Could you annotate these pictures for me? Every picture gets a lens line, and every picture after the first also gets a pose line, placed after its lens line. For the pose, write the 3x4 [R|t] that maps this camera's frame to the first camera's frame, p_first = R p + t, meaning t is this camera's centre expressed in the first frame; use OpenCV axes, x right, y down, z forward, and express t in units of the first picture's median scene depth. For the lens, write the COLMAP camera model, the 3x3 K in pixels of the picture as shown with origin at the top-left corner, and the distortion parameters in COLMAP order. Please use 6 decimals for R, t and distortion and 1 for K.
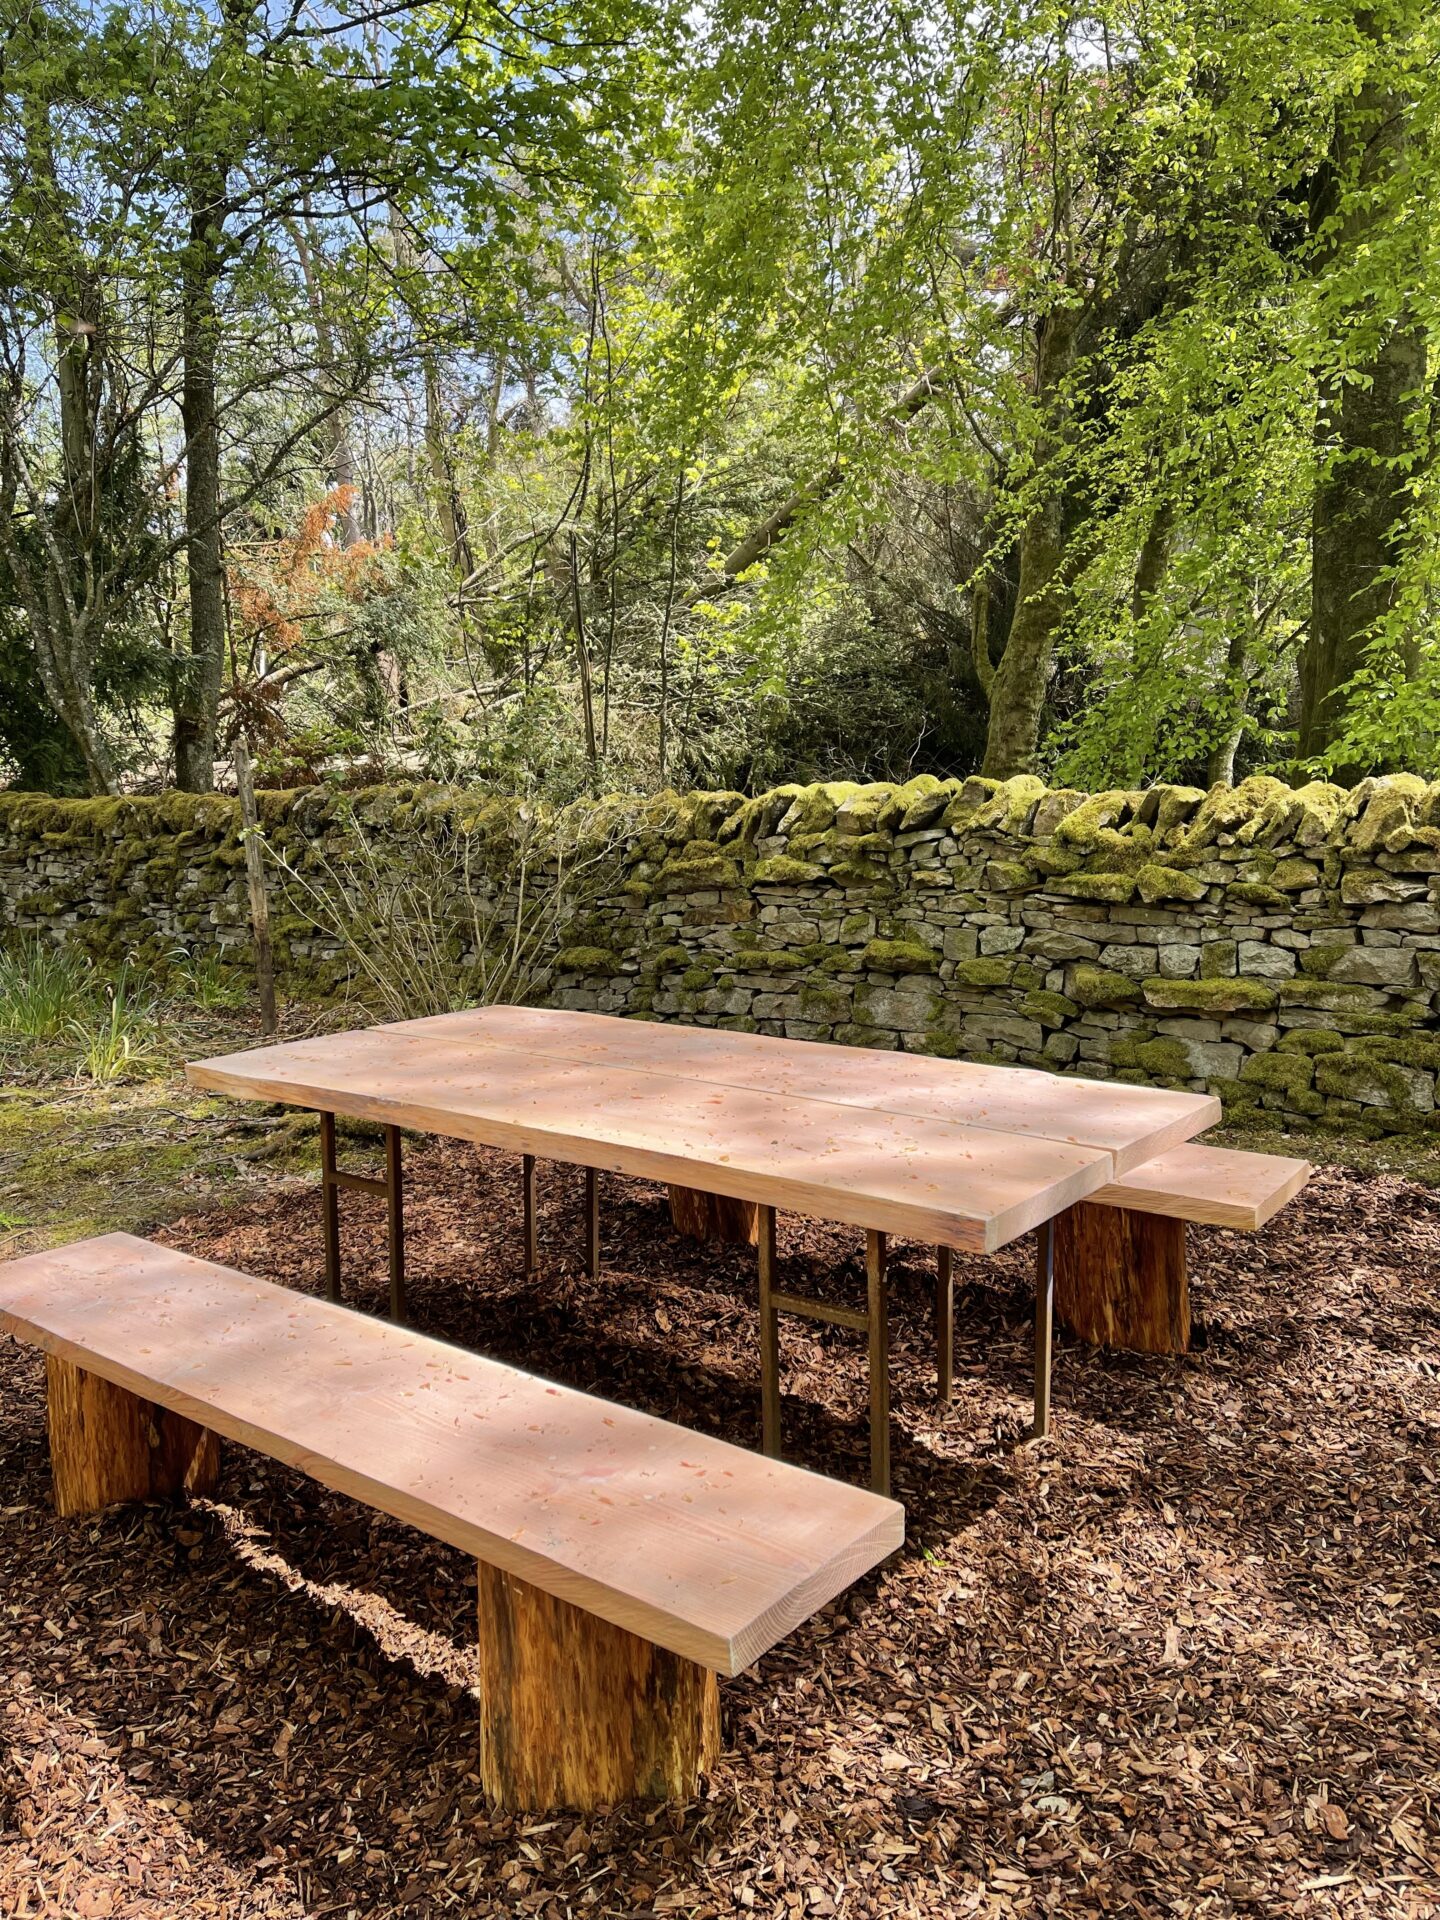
lens RADIAL K [[1415.7, 0, 713.5], [0, 1415.7, 973.1], [0, 0, 1]] dist [-0.002047, -0.002209]
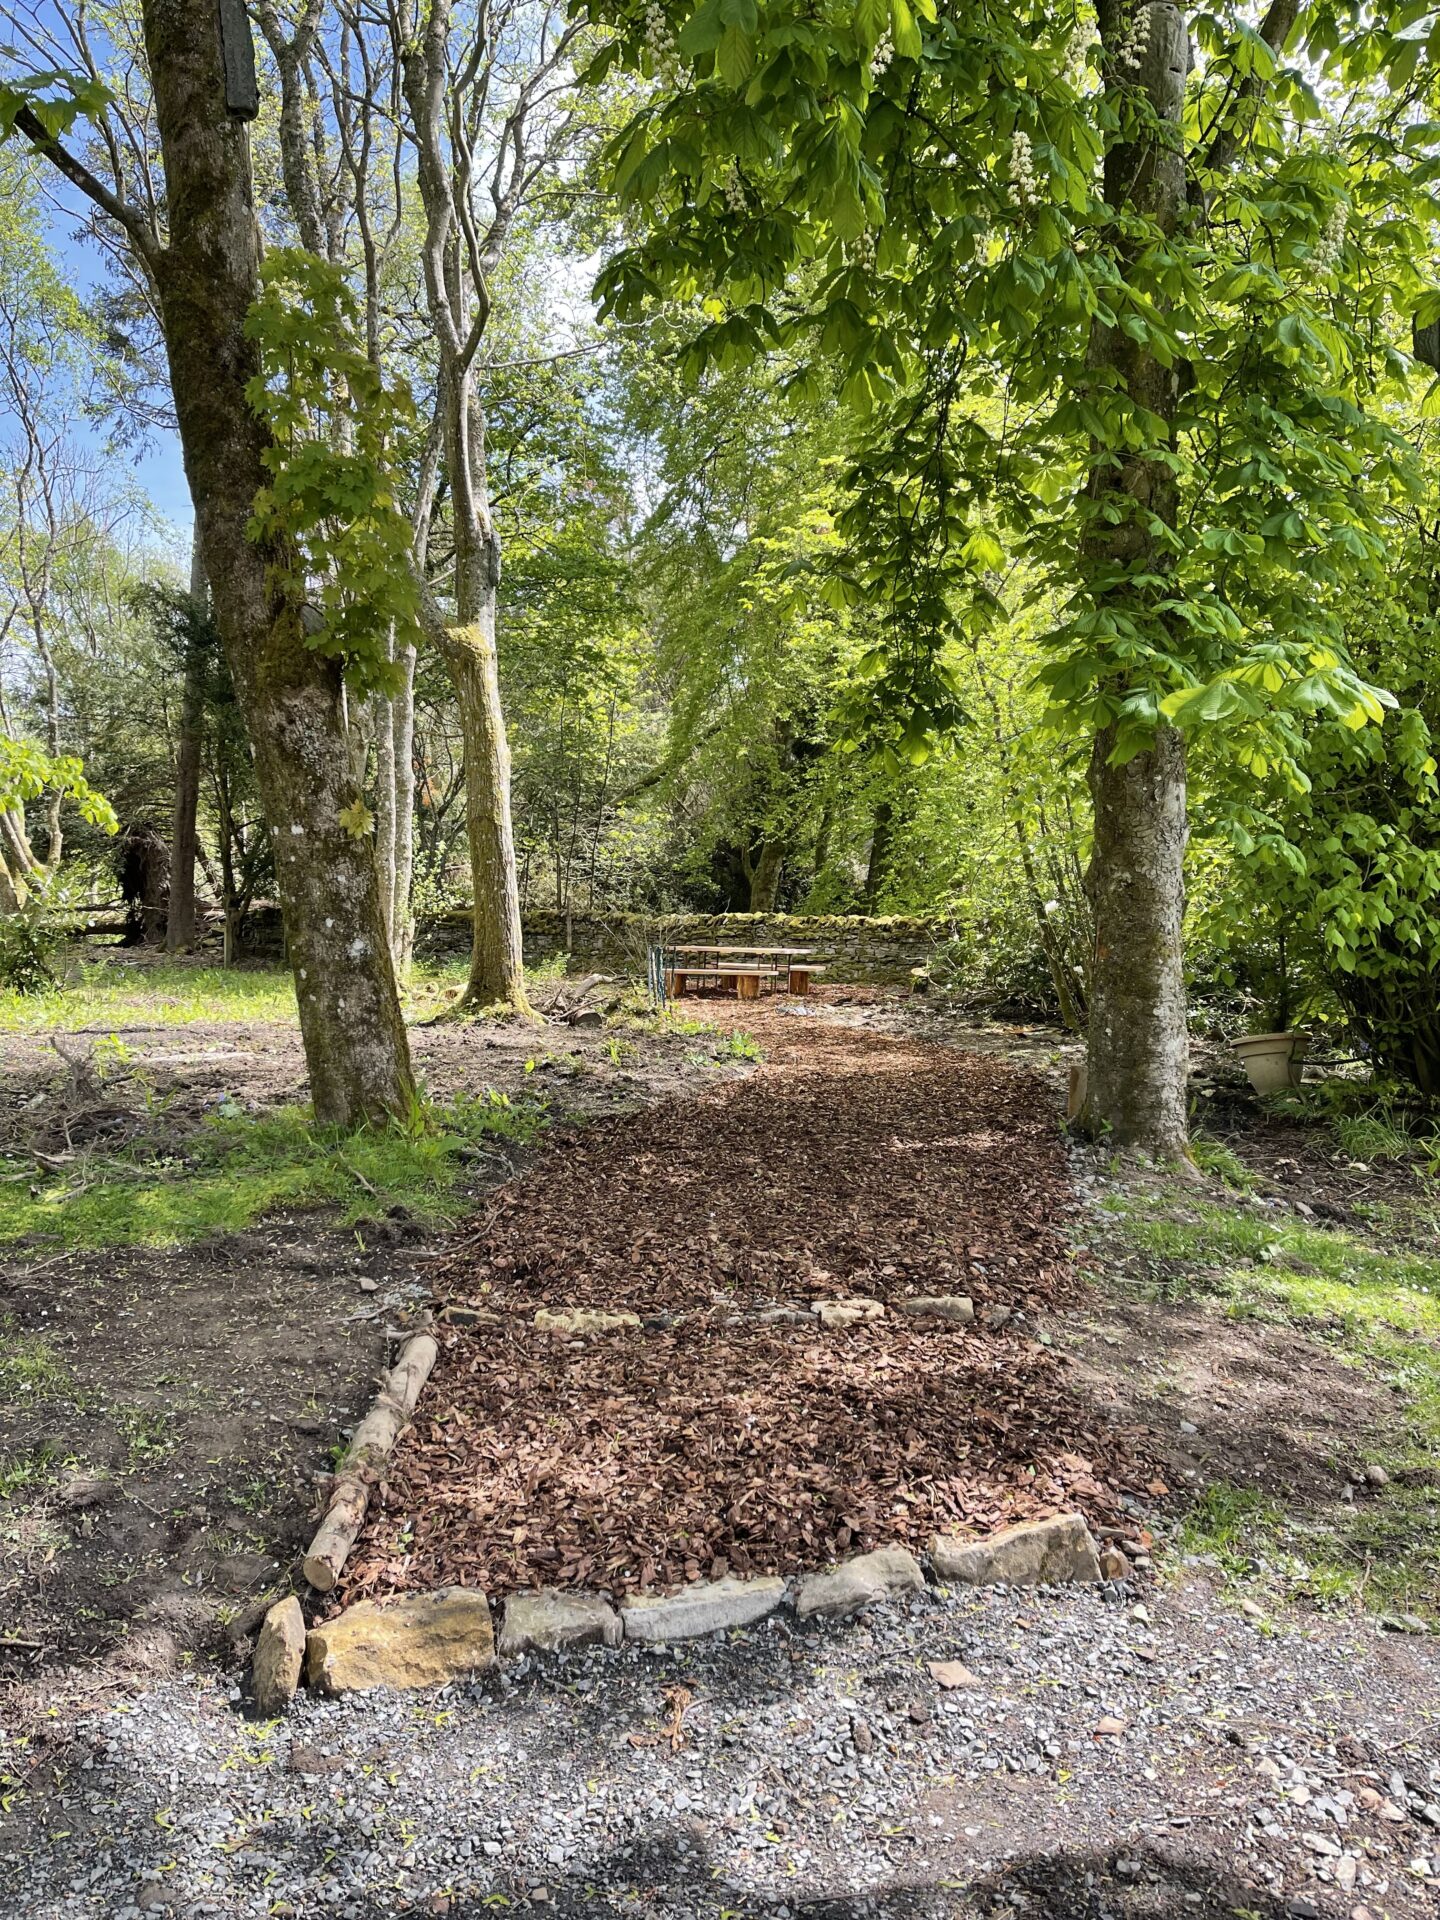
lens RADIAL K [[1415.7, 0, 719.8], [0, 1415.7, 960.4], [0, 0, 1]] dist [-0.002047, -0.002209]
pose [[0.977439, 0.000191, 0.211219, -0.898854], [0.013370, 0.997938, -0.062776, 0.284955], [-0.210795, 0.064184, 0.975421, -3.253682]]
